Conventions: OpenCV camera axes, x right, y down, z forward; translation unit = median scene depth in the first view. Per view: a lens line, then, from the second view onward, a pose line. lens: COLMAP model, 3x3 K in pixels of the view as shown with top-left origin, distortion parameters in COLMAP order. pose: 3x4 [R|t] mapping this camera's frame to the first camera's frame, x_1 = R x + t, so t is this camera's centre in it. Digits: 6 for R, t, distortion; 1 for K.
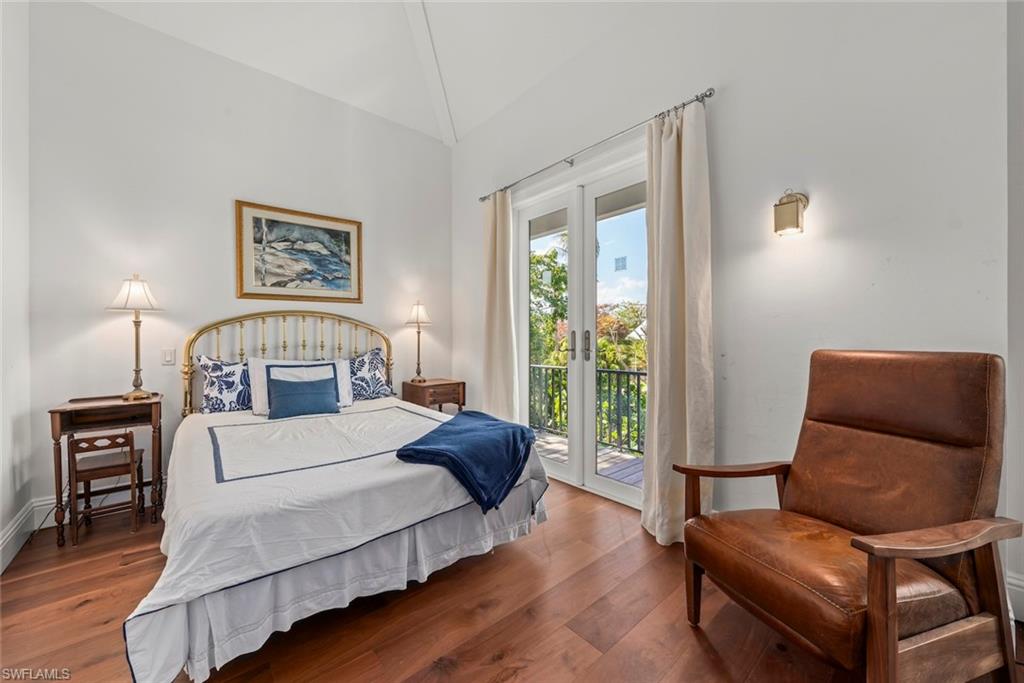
lens RADIAL K [[374.5, 0, 514.1], [0, 374.5, 342.2], [0, 0, 1]] dist [-0.001191, -0.000144]
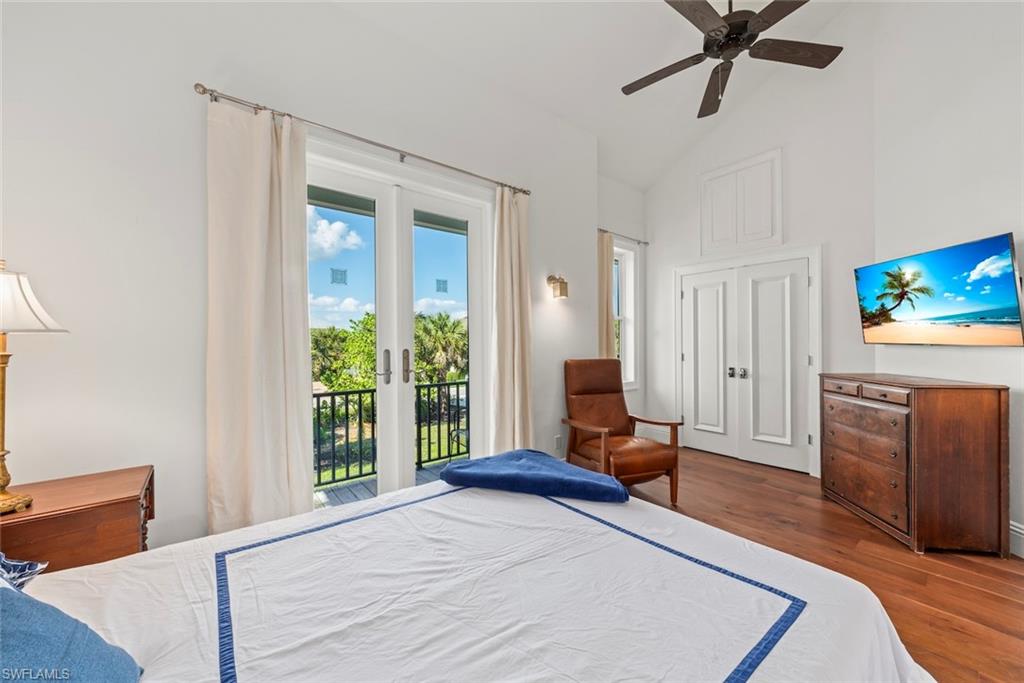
lens RADIAL K [[374.5, 0, 514.1], [0, 374.5, 342.2], [0, 0, 1]] dist [-0.001191, -0.000144]
pose [[0.039429, 0.018964, 0.999042, -0.703270], [0.029025, 0.999376, -0.020116, -0.024358], [-0.998801, 0.029790, 0.038854, 0.722967]]
